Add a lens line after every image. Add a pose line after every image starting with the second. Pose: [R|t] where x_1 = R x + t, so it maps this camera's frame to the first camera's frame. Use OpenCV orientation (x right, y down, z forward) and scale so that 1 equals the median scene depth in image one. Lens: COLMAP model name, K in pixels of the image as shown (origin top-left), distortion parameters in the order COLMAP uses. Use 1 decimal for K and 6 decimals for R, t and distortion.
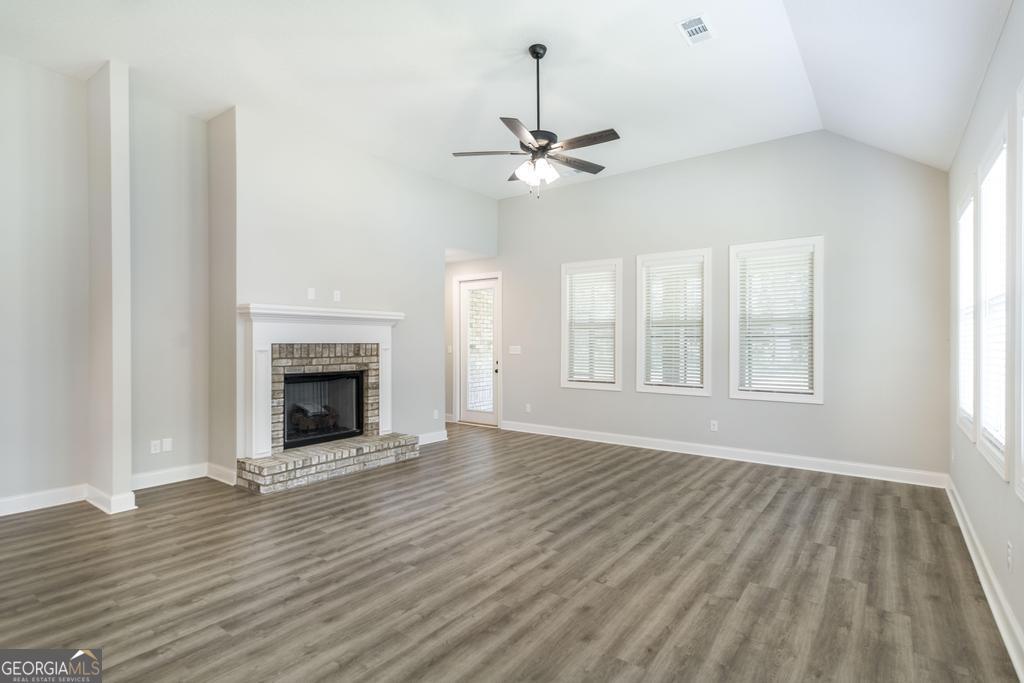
lens RADIAL K [[493.7, 0, 517.5], [0, 493.7, 344.4], [0, 0, 1]] dist [0.005149, 0.000231]
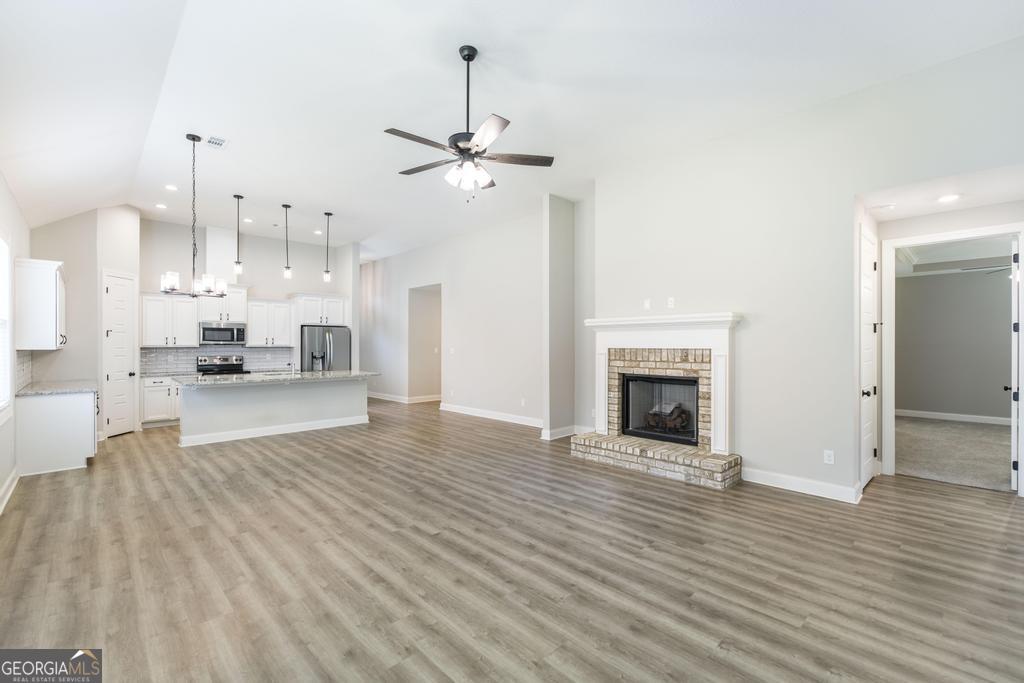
lens RADIAL K [[446.0, 0, 513.5], [0, 446.0, 341.5], [0, 0, 1]] dist [0.003933, -0.000469]
pose [[-0.166229, -0.008340, -0.986052, 0.734856], [-0.004792, 0.999959, -0.007650, -0.009580], [0.986076, 0.003453, -0.166262, 1.005210]]
